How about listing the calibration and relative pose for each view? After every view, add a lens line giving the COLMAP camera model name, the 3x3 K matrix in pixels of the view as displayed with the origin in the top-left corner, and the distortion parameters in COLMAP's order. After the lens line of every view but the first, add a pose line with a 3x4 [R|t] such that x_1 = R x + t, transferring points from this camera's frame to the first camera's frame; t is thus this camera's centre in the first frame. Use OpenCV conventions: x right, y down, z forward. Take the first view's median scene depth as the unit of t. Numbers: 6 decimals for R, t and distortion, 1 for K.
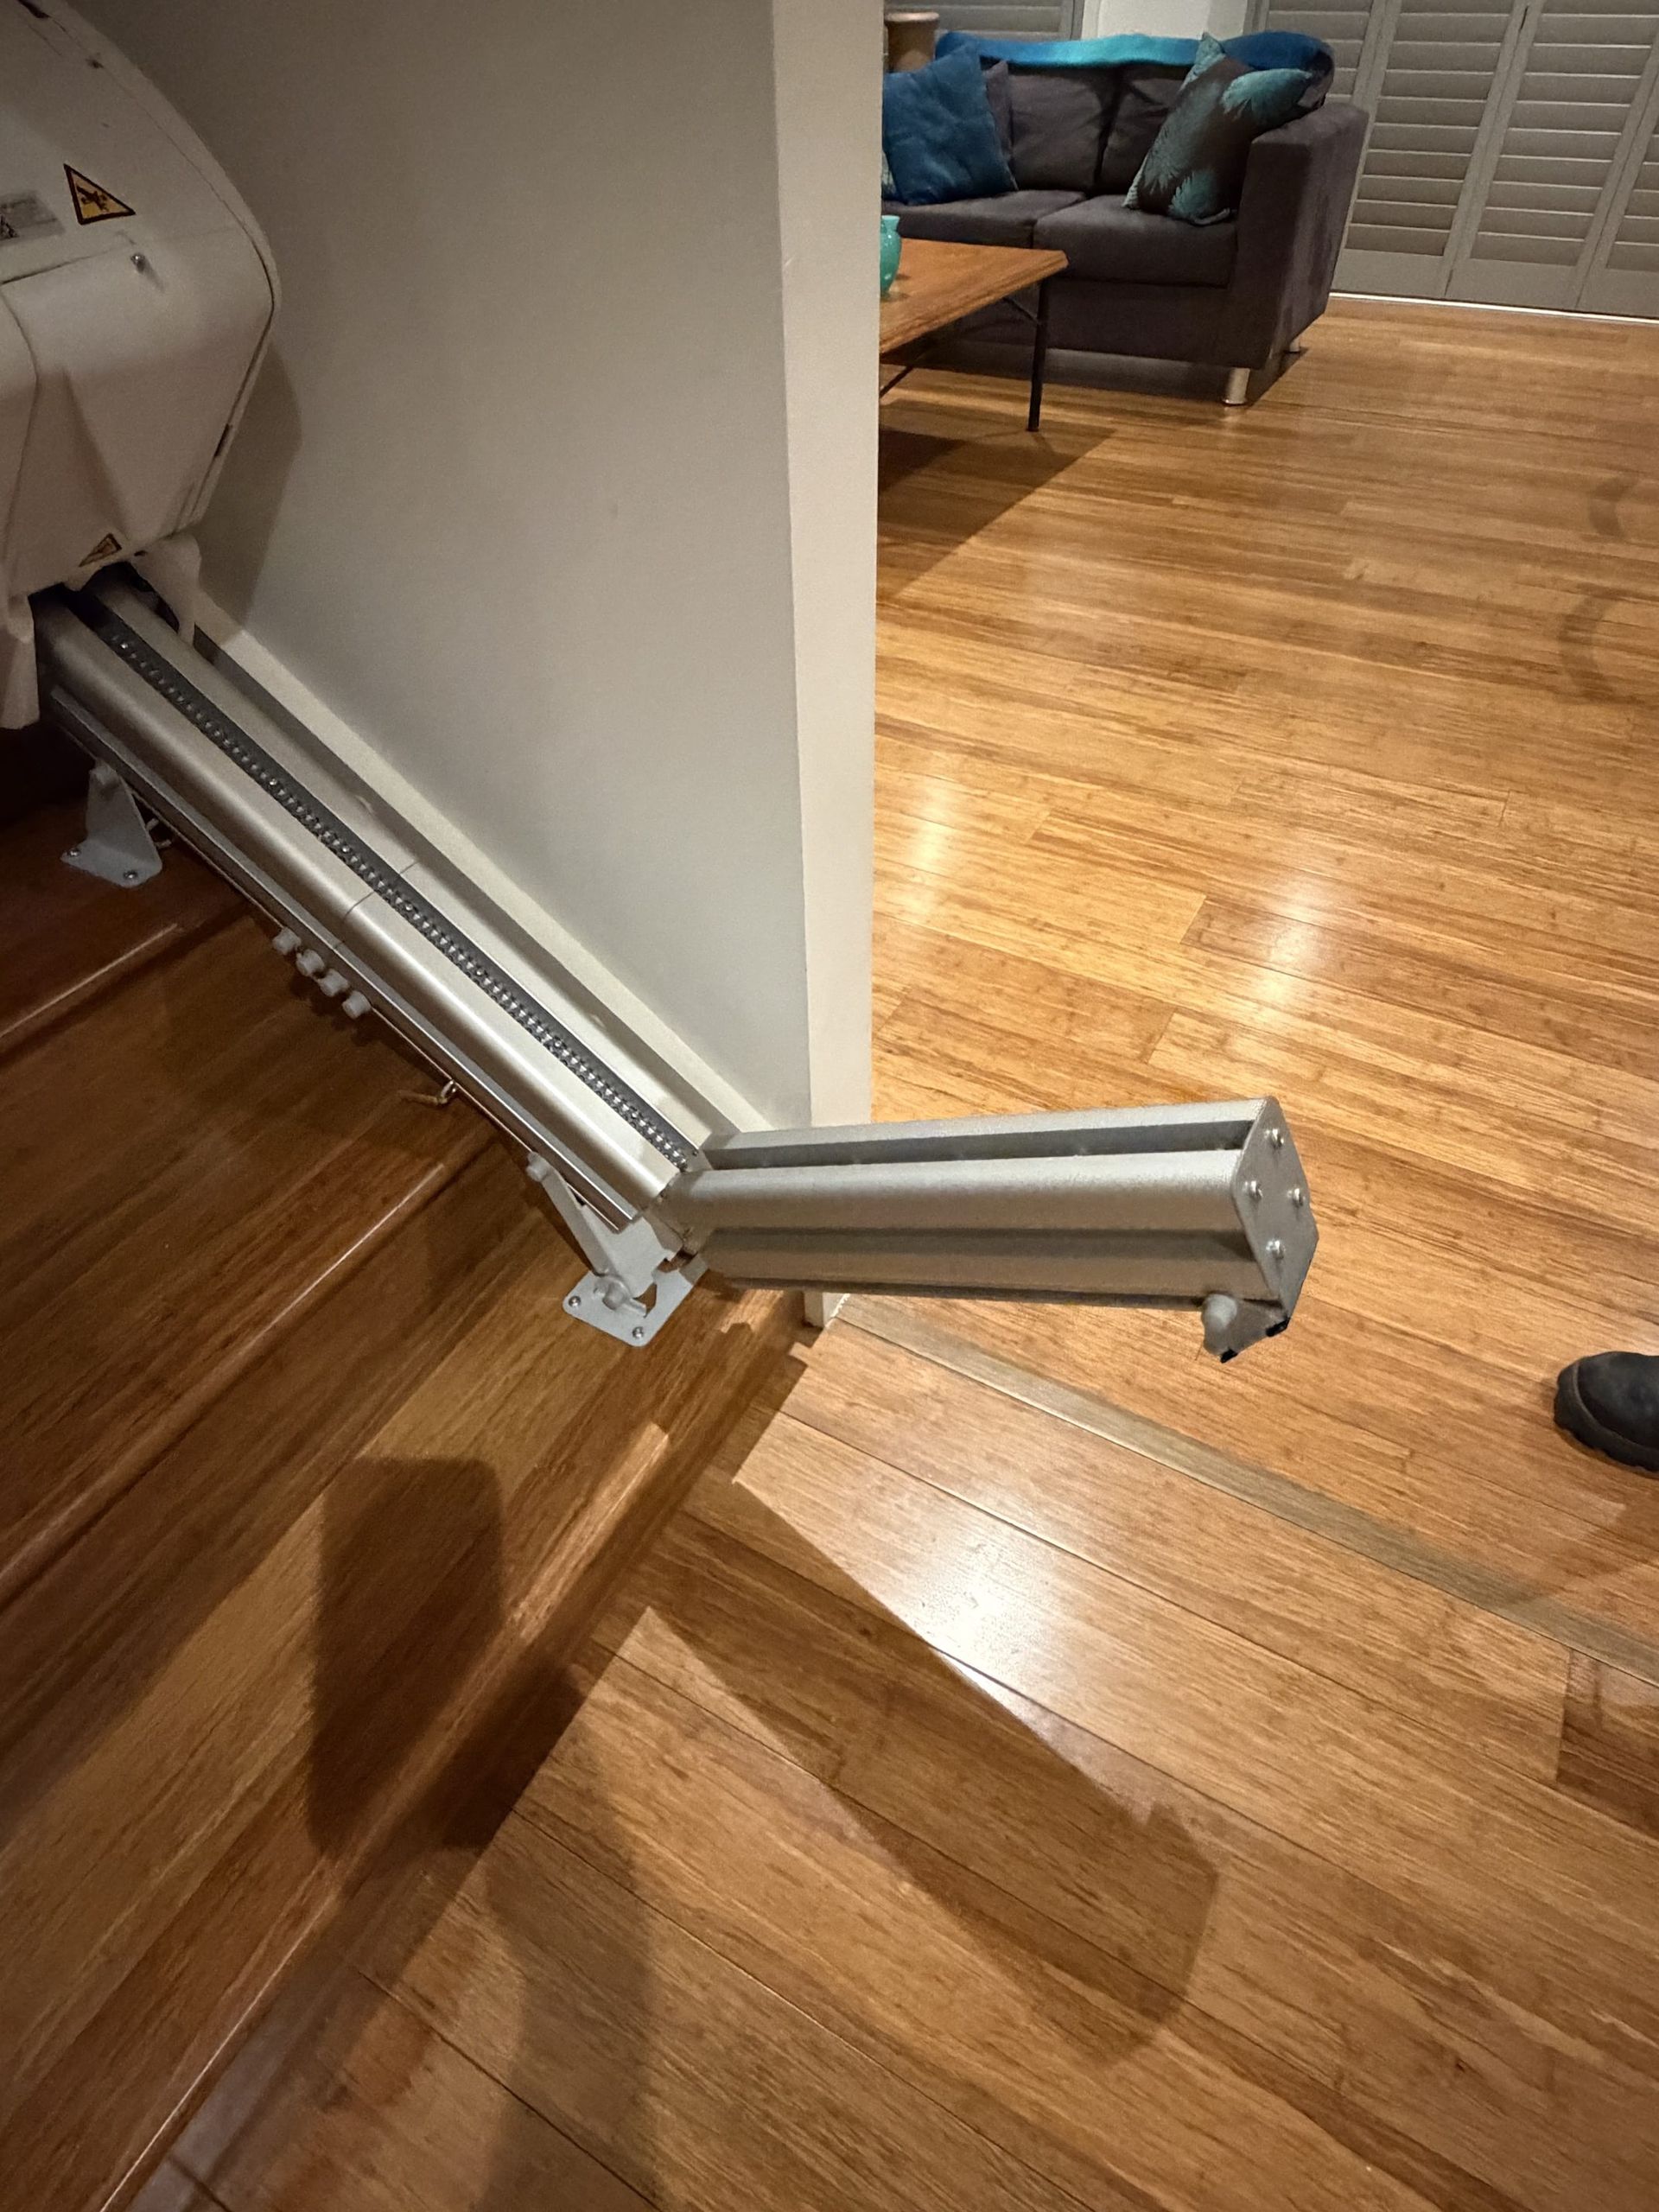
lens RADIAL K [[1220.4, 0, 831.2], [0, 1220.4, 1096.7], [0, 0, 1]] dist [0.000751, -0.000391]
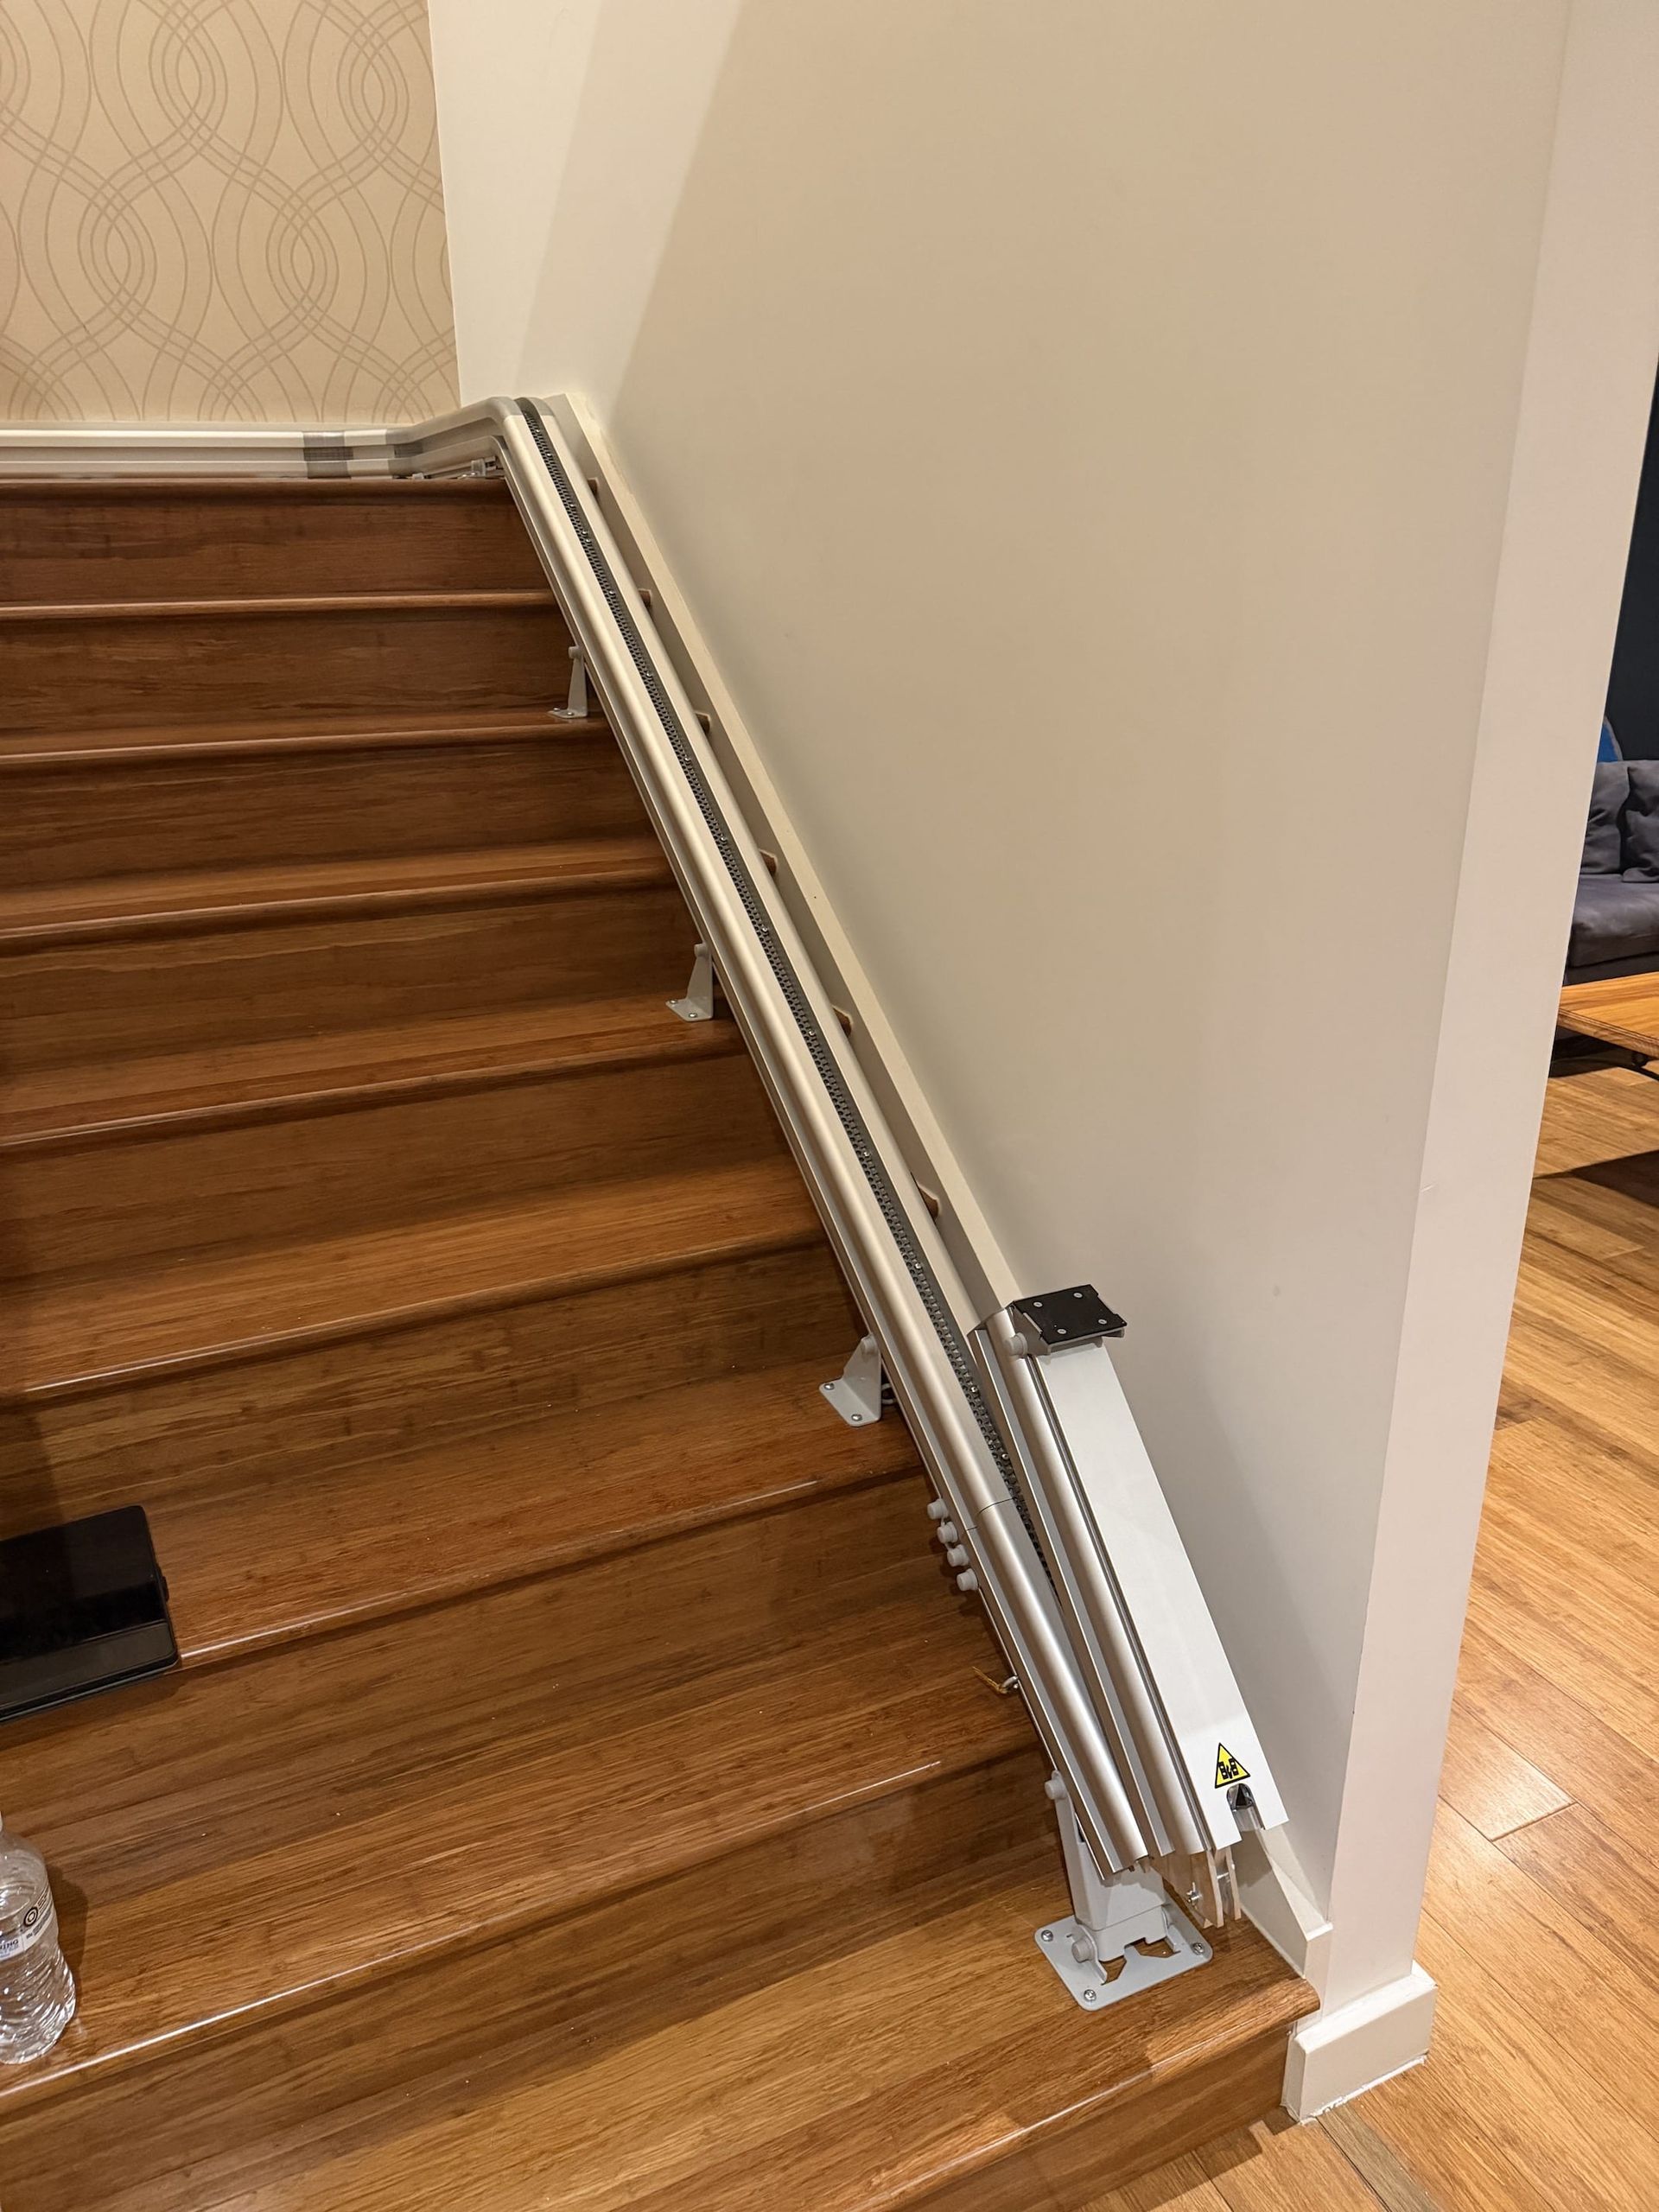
lens RADIAL K [[1569.7, 0, 810.4], [0, 1569.7, 1101.0], [0, 0, 1]] dist [0.028256, -0.042226]
pose [[0.805407, 0.203971, -0.556521, 0.200361], [-0.406544, 0.873360, -0.268262, -0.007480], [0.431325, 0.442310, 0.786333, -0.391652]]
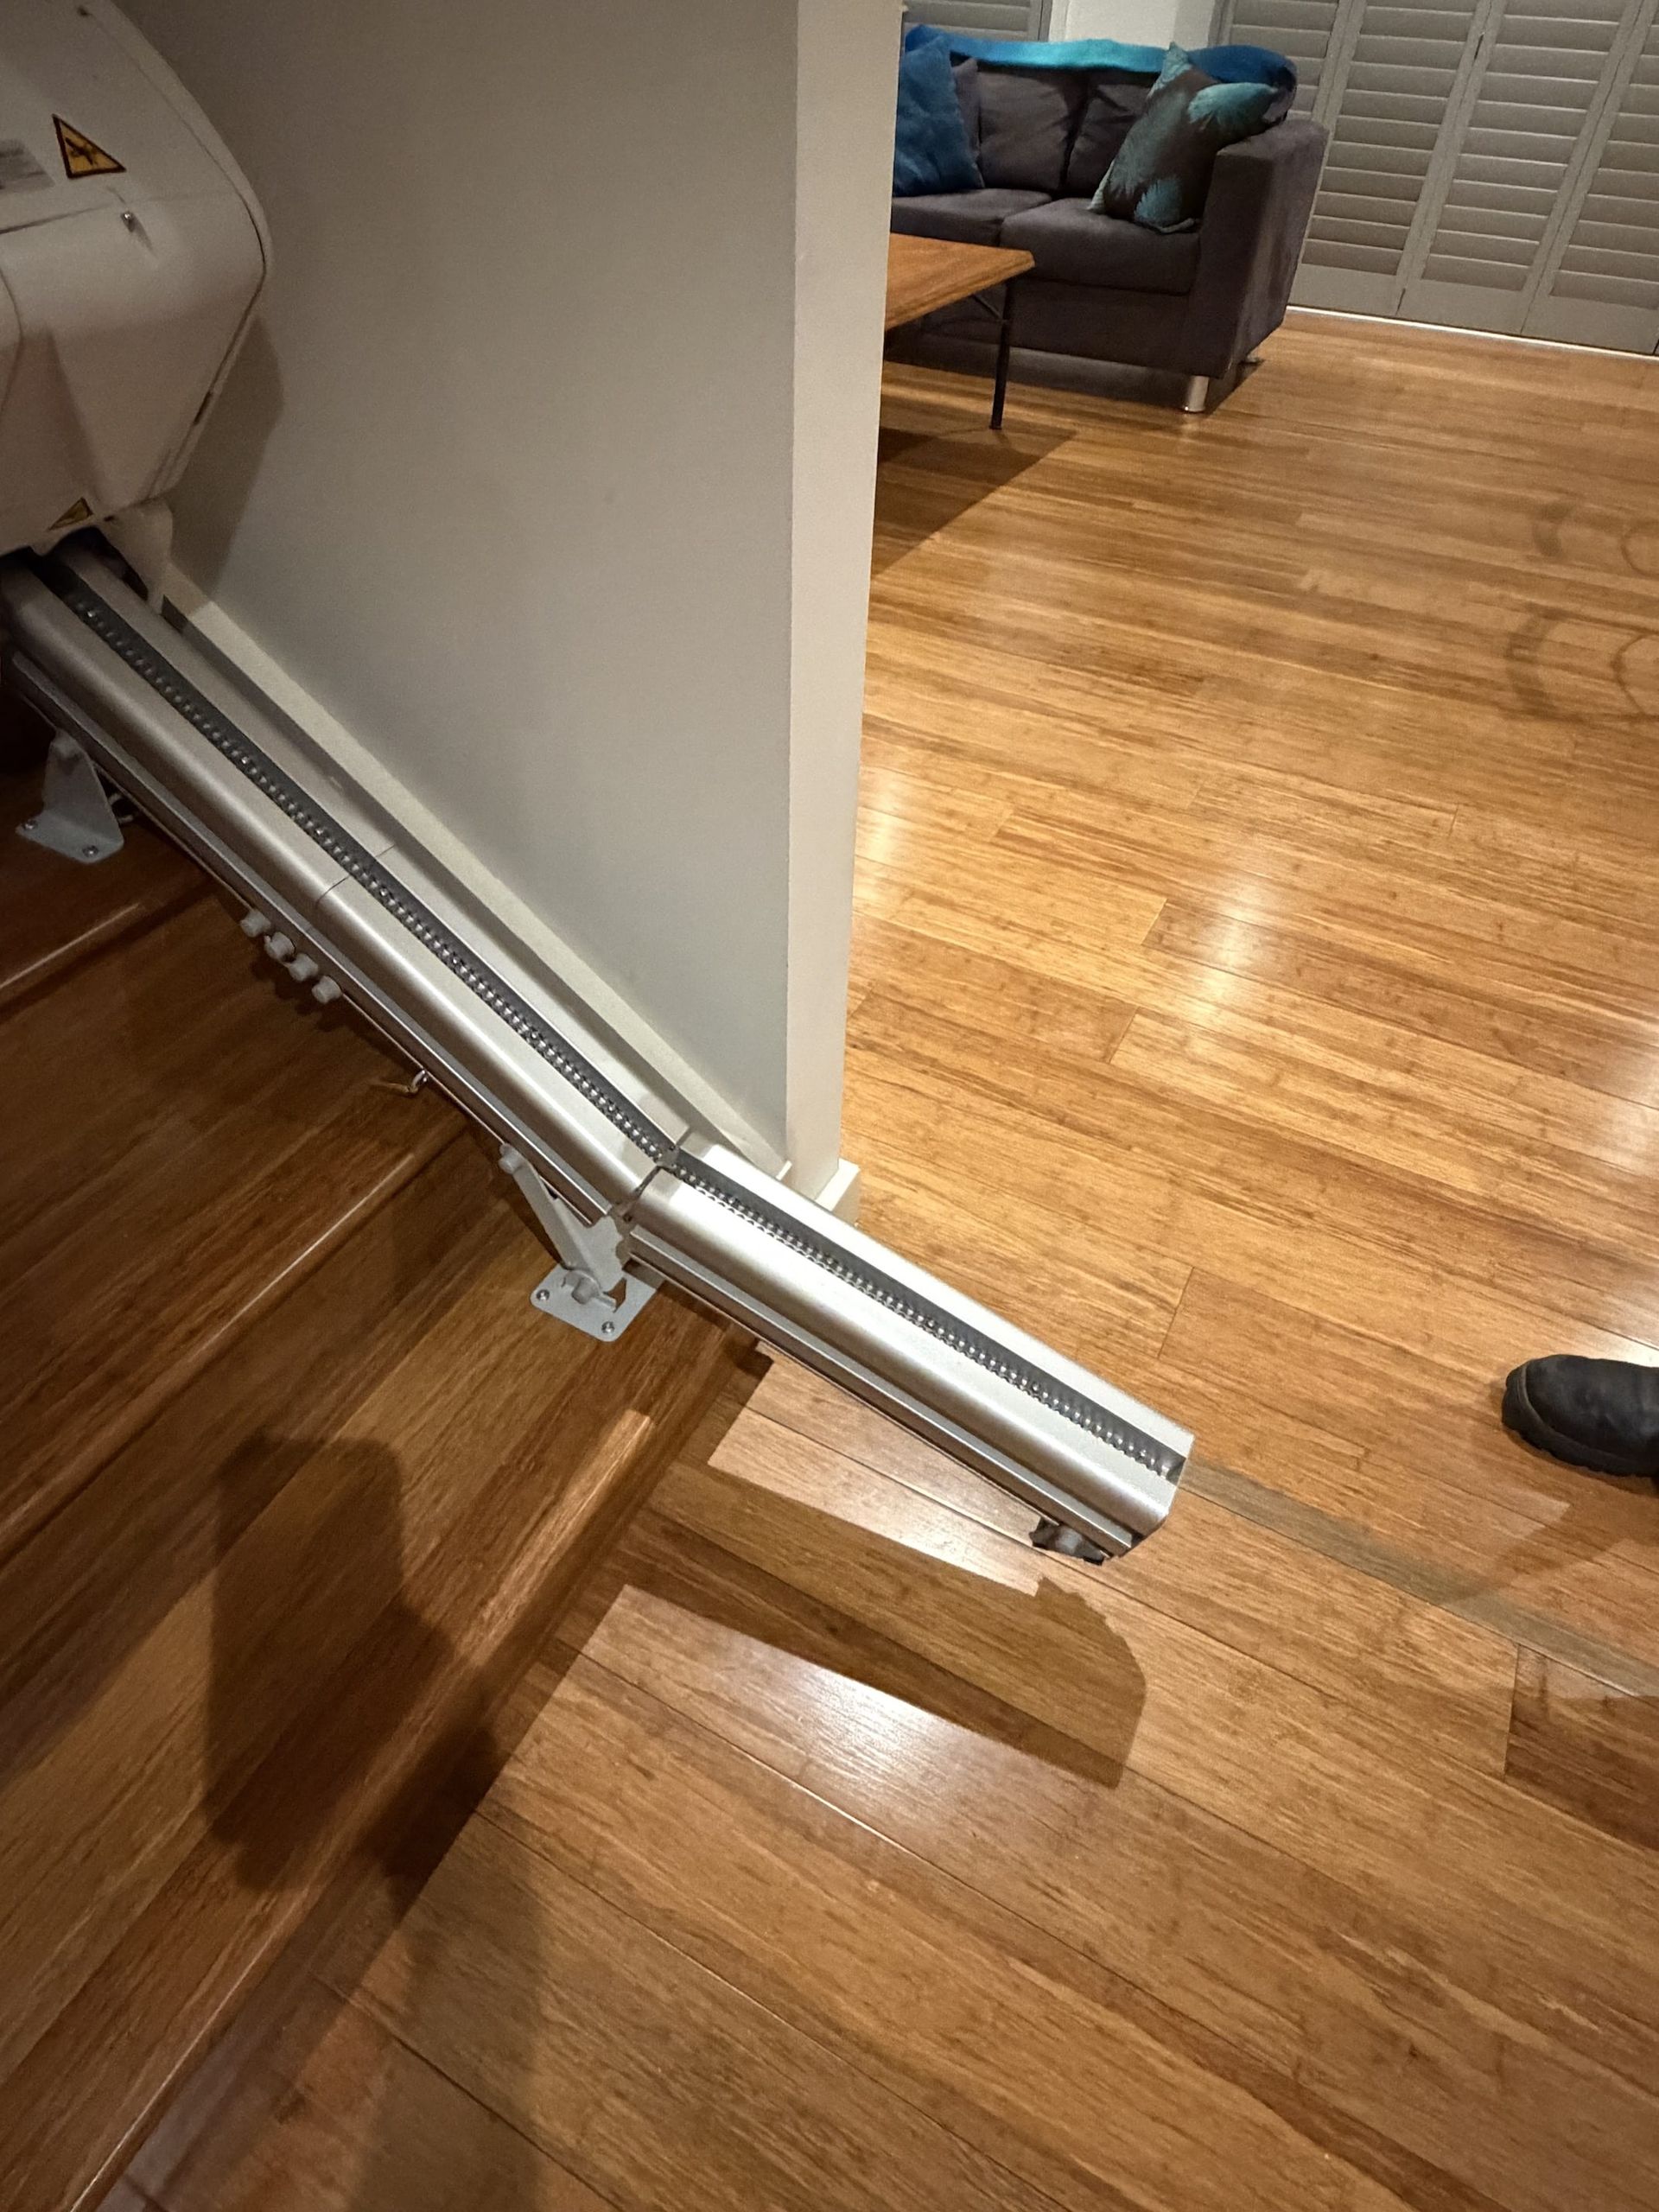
lens RADIAL K [[1220.4, 0, 830.2], [0, 1220.4, 1090.7], [0, 0, 1]] dist [0.000751, -0.000391]
pose [[0.998662, 0.018756, 0.048197, -0.025576], [-0.018917, 0.999817, 0.002886, -0.004361], [-0.048134, -0.003793, 0.998834, 0.003304]]
